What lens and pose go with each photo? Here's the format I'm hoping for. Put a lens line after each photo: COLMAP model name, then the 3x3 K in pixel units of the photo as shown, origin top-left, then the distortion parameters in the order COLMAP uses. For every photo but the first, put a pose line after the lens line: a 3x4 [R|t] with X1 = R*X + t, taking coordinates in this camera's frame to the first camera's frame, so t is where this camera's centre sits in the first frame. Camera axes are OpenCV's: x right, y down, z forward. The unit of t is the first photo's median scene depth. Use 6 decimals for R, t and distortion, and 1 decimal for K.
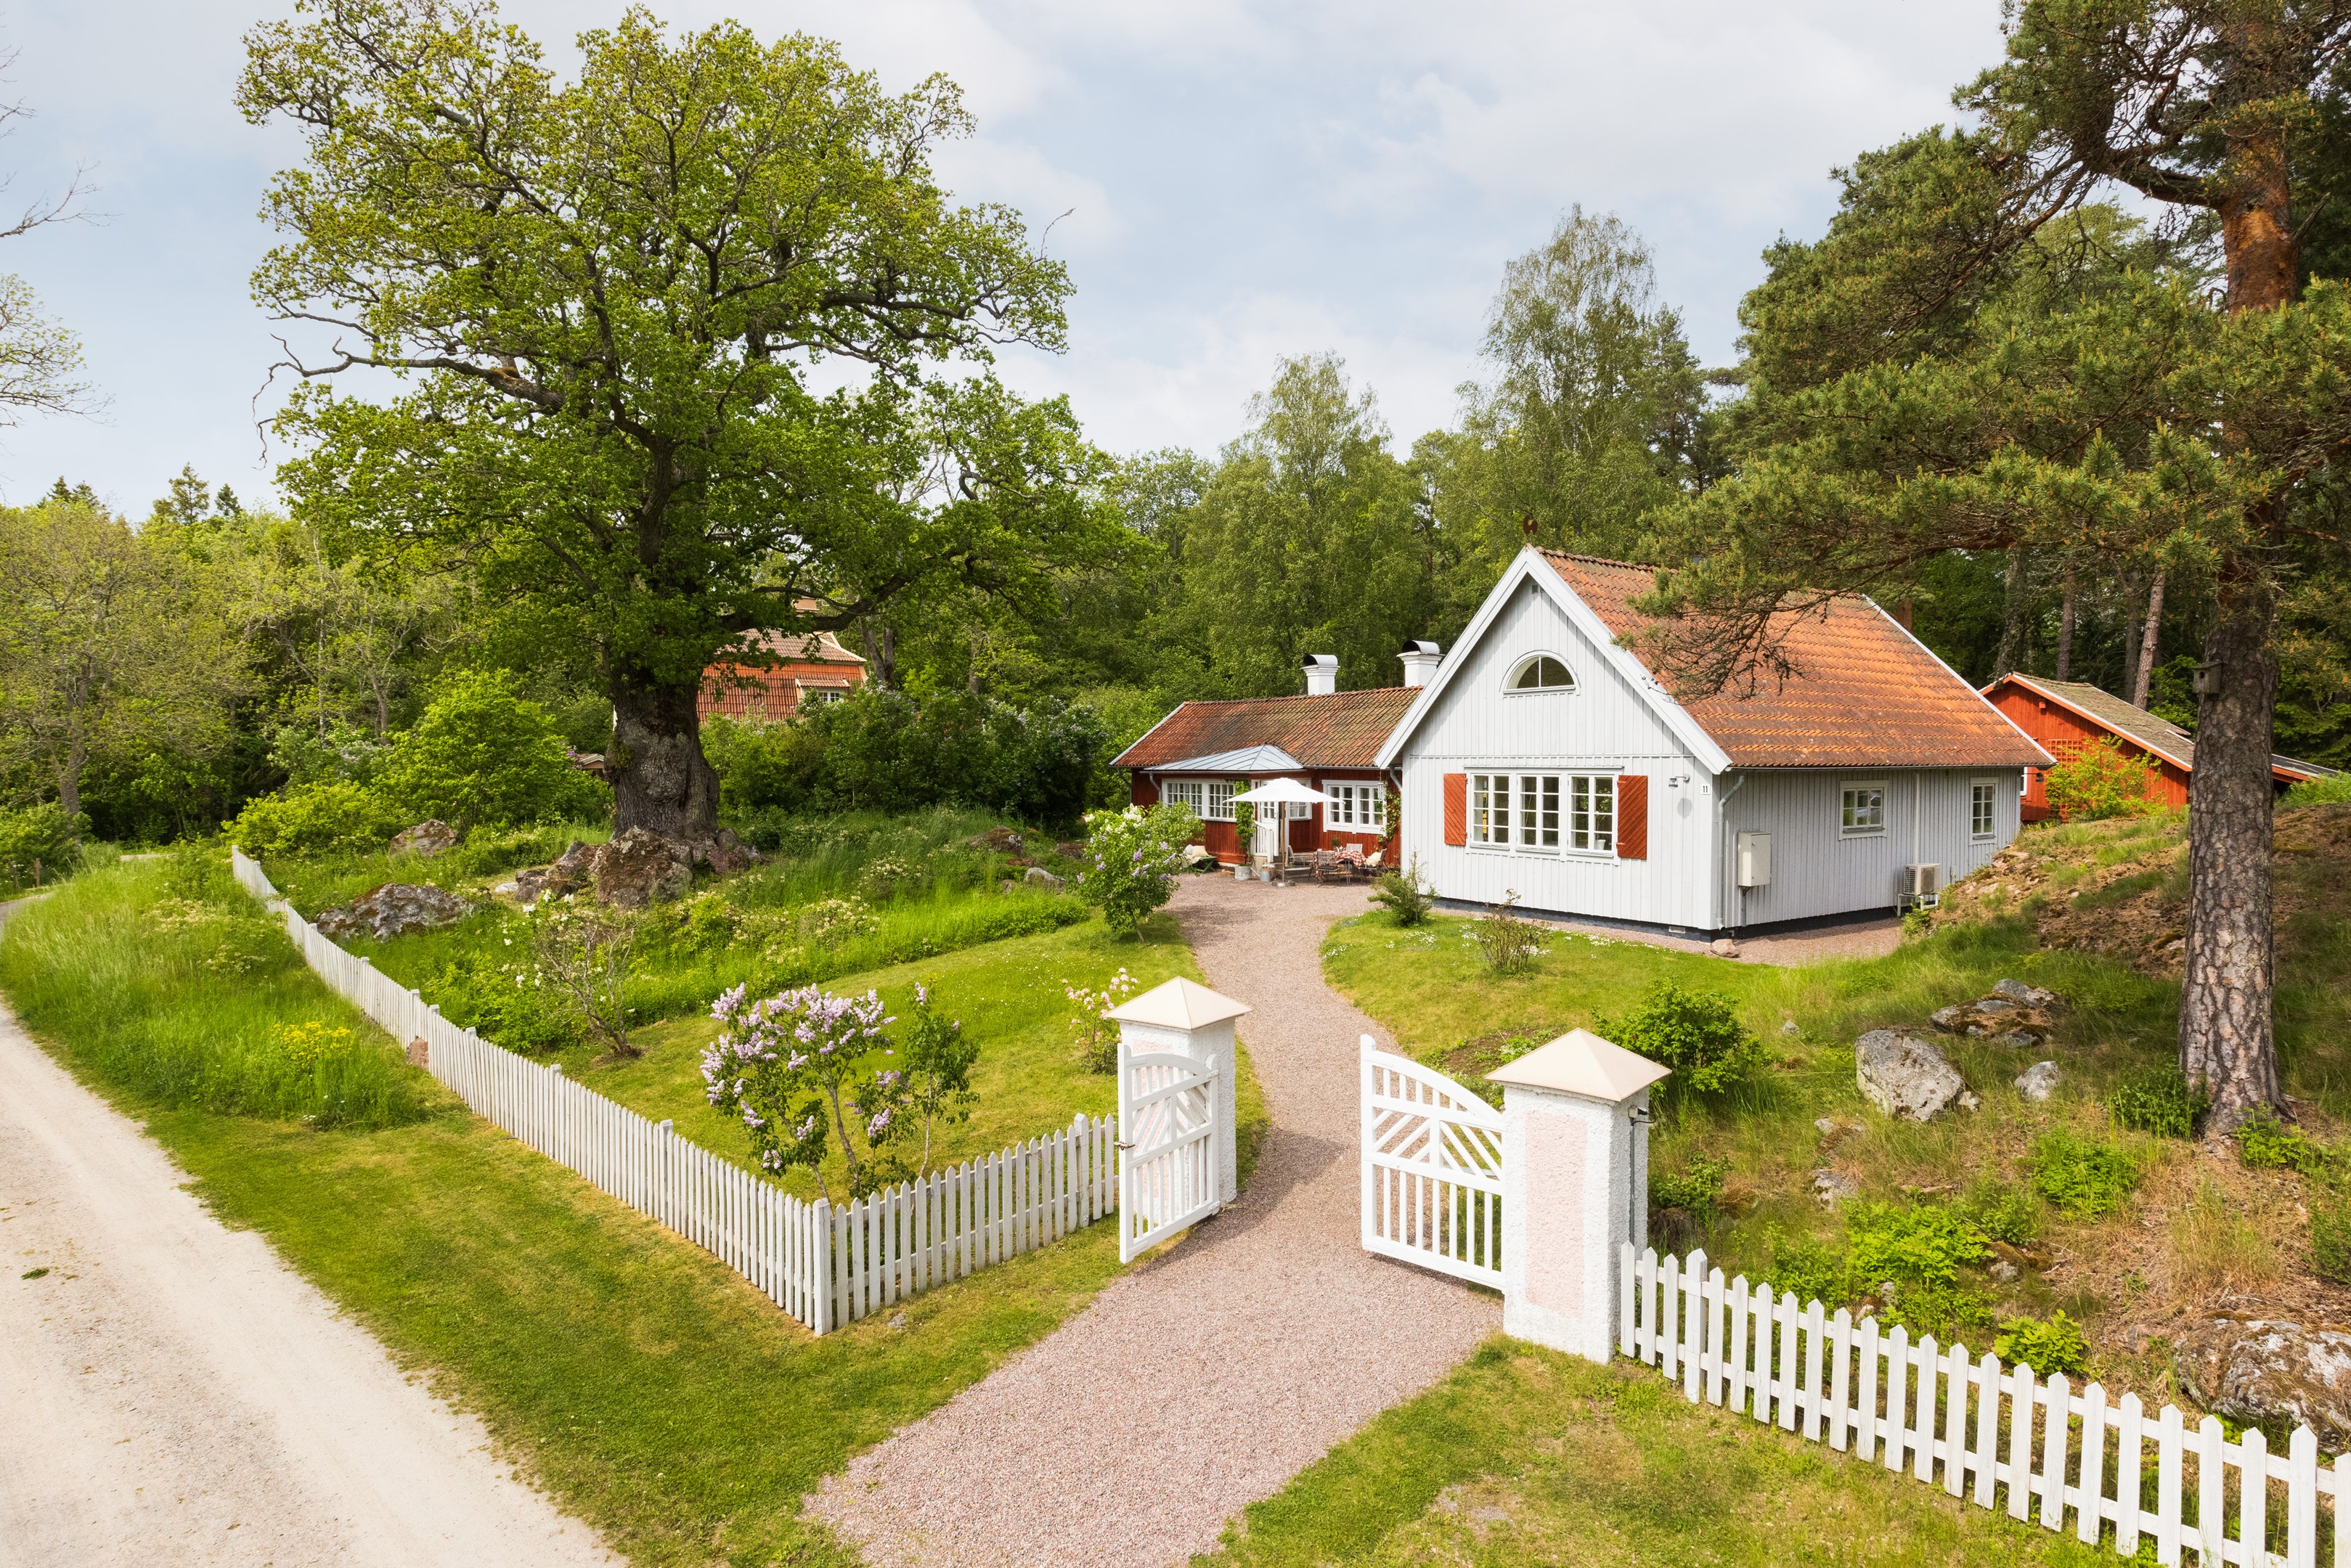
lens RADIAL K [[1101.9, 0, 1157.0], [0, 1101.9, 782.1], [0, 0, 1]] dist [0.002775, 0.001154]
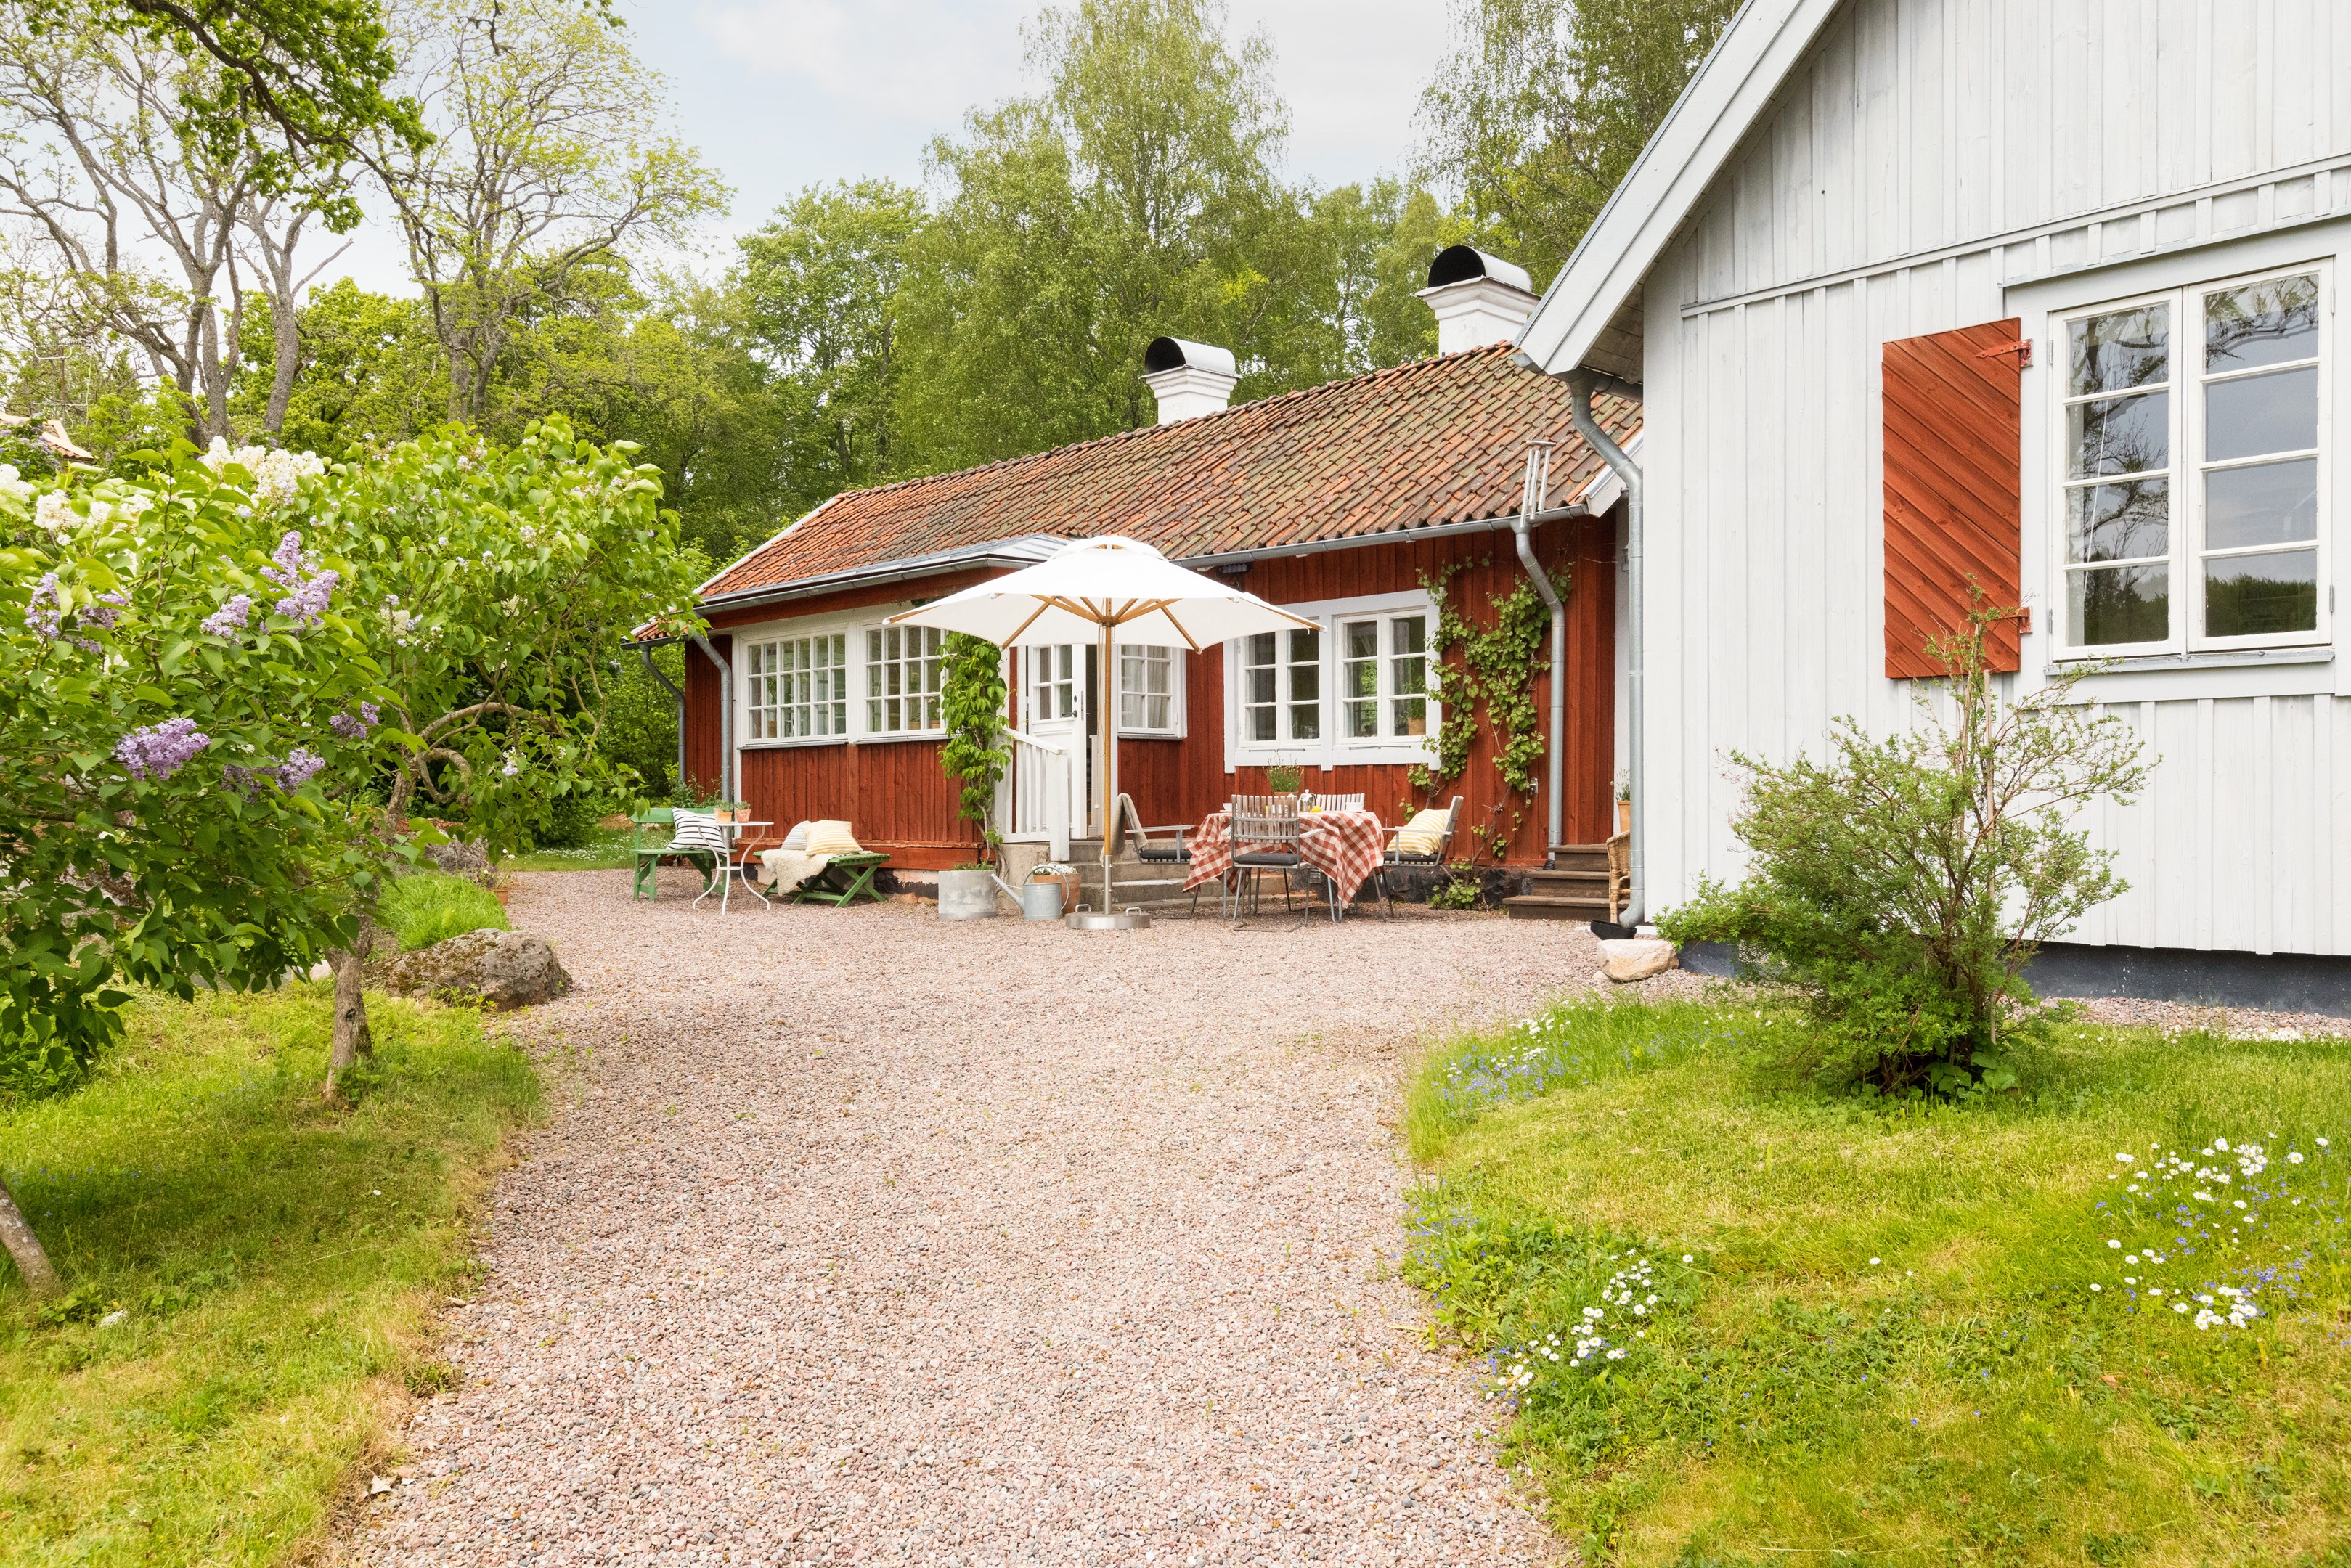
lens RADIAL K [[1907.0, 0, 1189.7], [0, 1907.0, 781.7], [0, 0, 1]] dist [0.015914, 0.000835]
pose [[0.985394, 0.005011, 0.170218, 0.081226], [-0.002486, 0.999884, -0.015045, 0.097521], [-0.170274, 0.014402, 0.985292, 0.793184]]
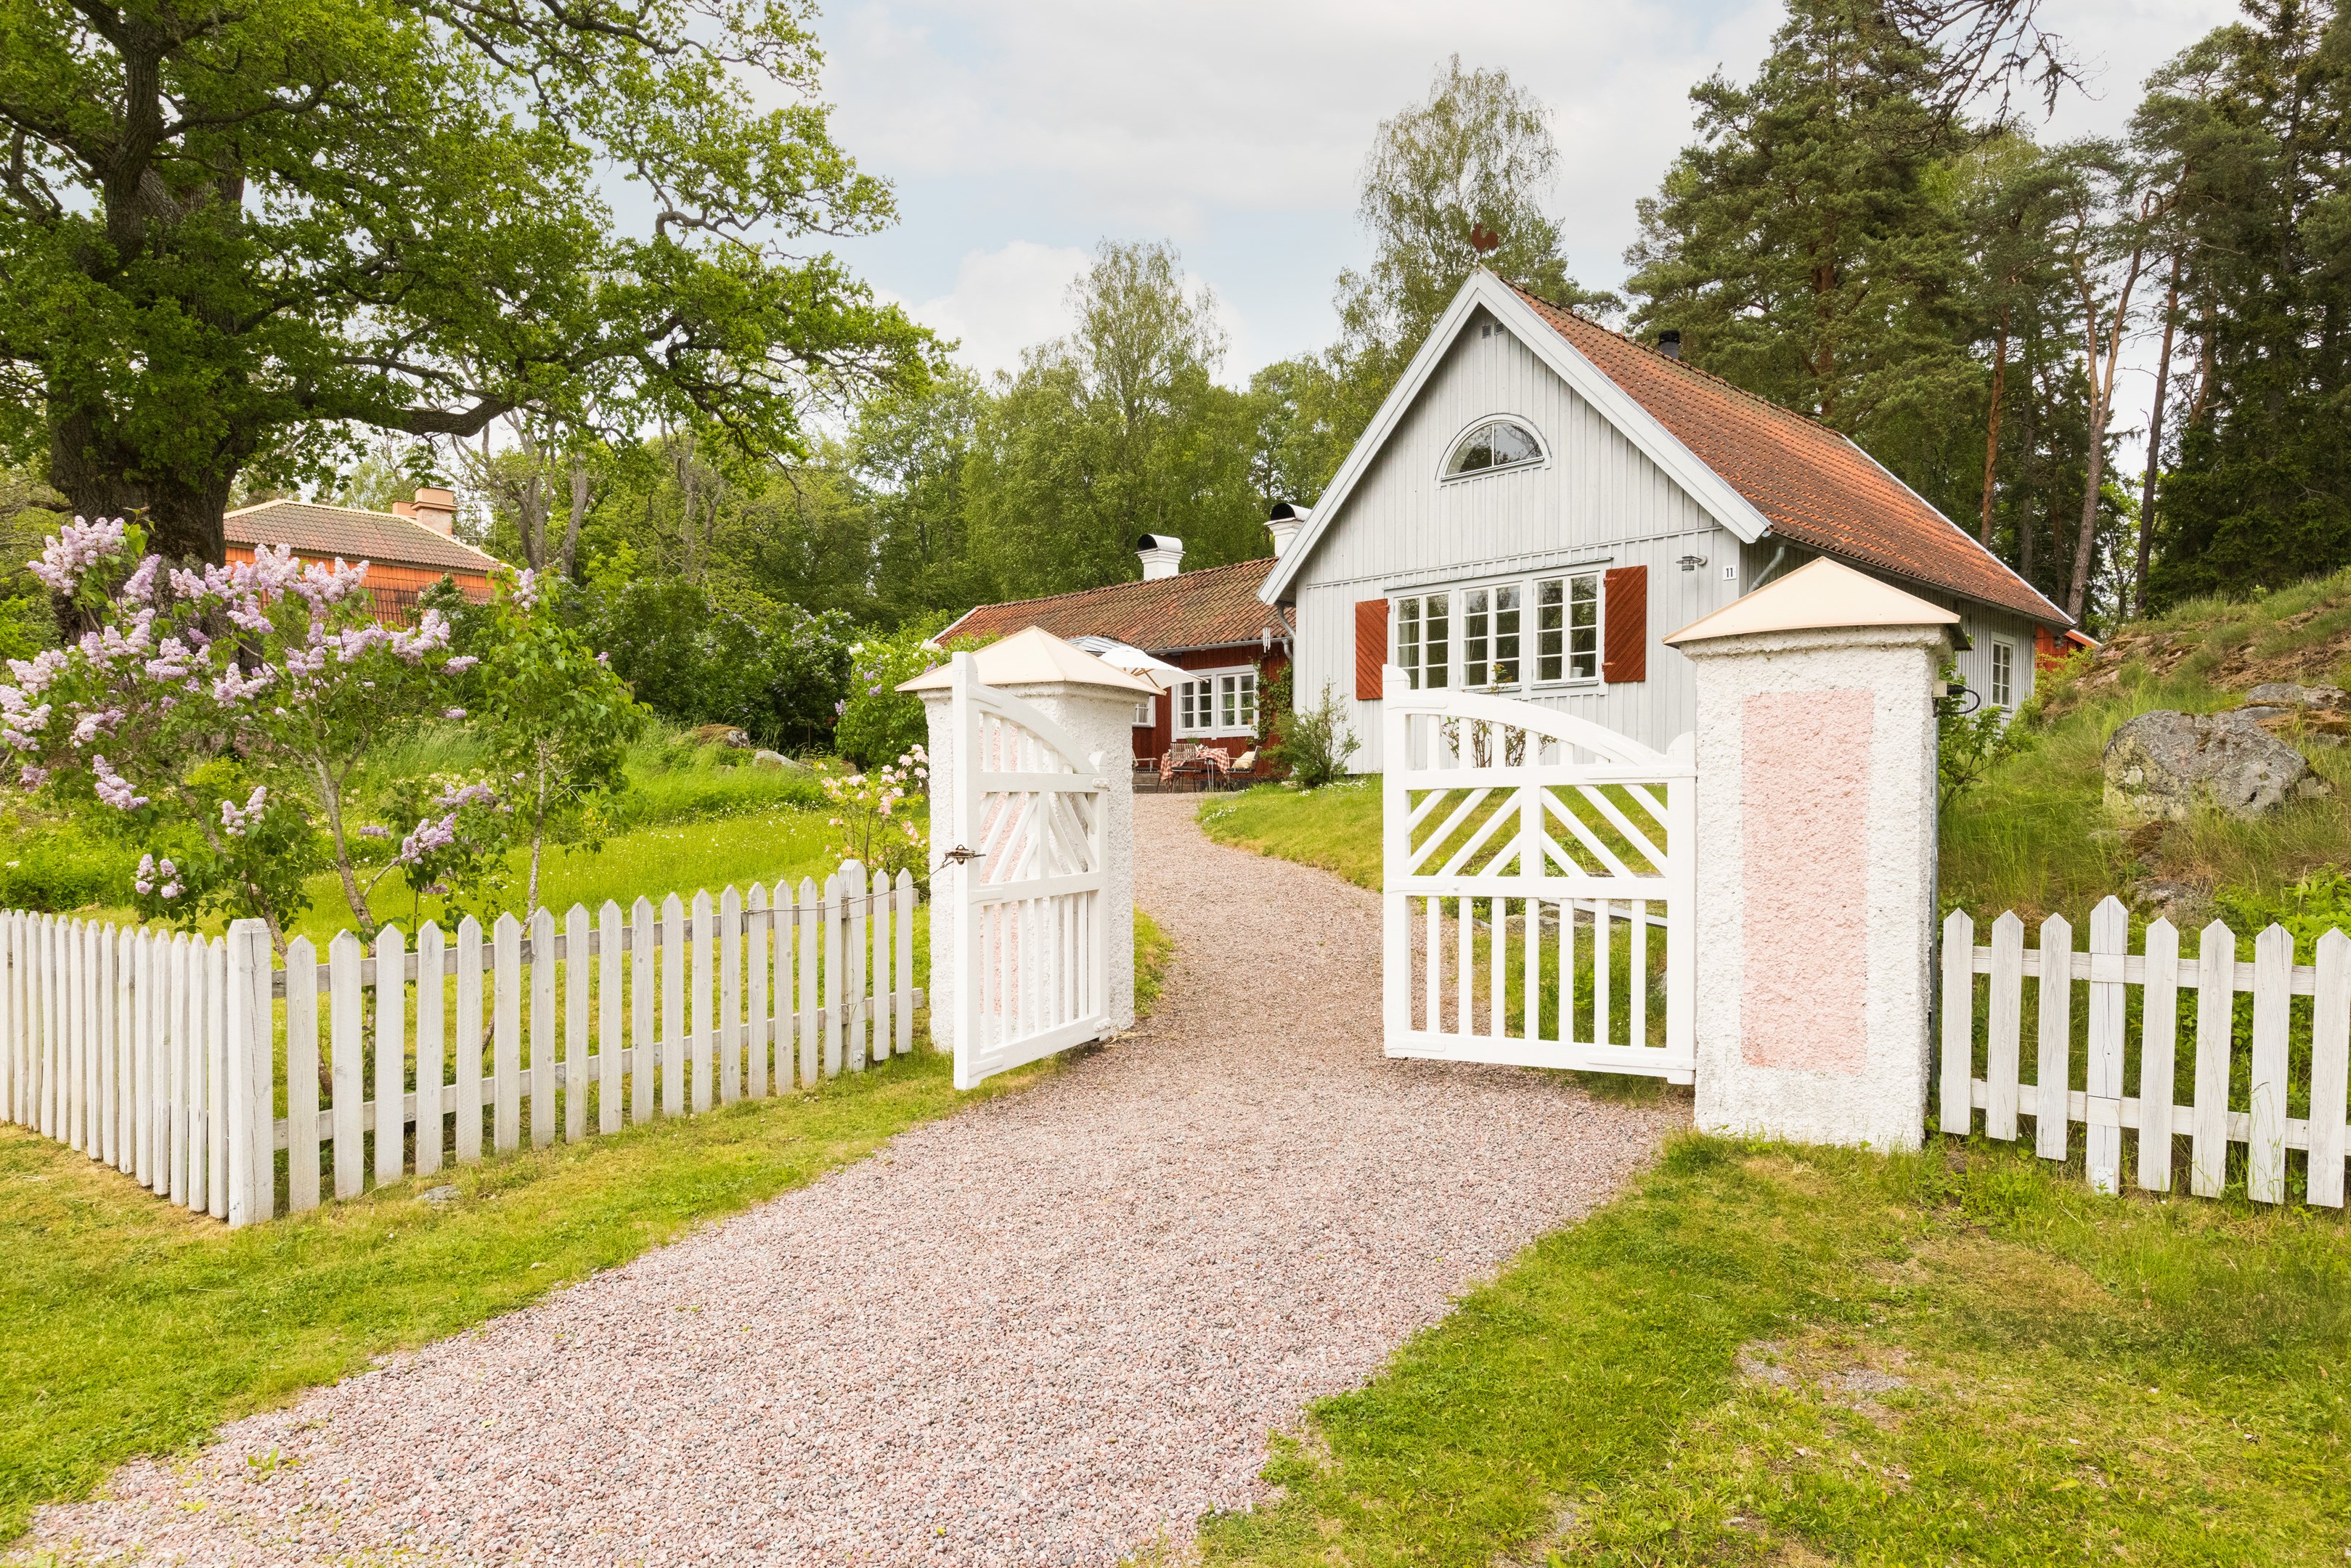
lens RADIAL K [[1354.2, 0, 1186.6], [0, 1354.2, 784.0], [0, 0, 1]] dist [0.014570, -0.003571]
pose [[0.982130, 0.009404, 0.187970, -0.018252], [-0.007321, 0.999904, -0.011770, 0.146514], [-0.188062, 0.010183, 0.982104, 0.177270]]
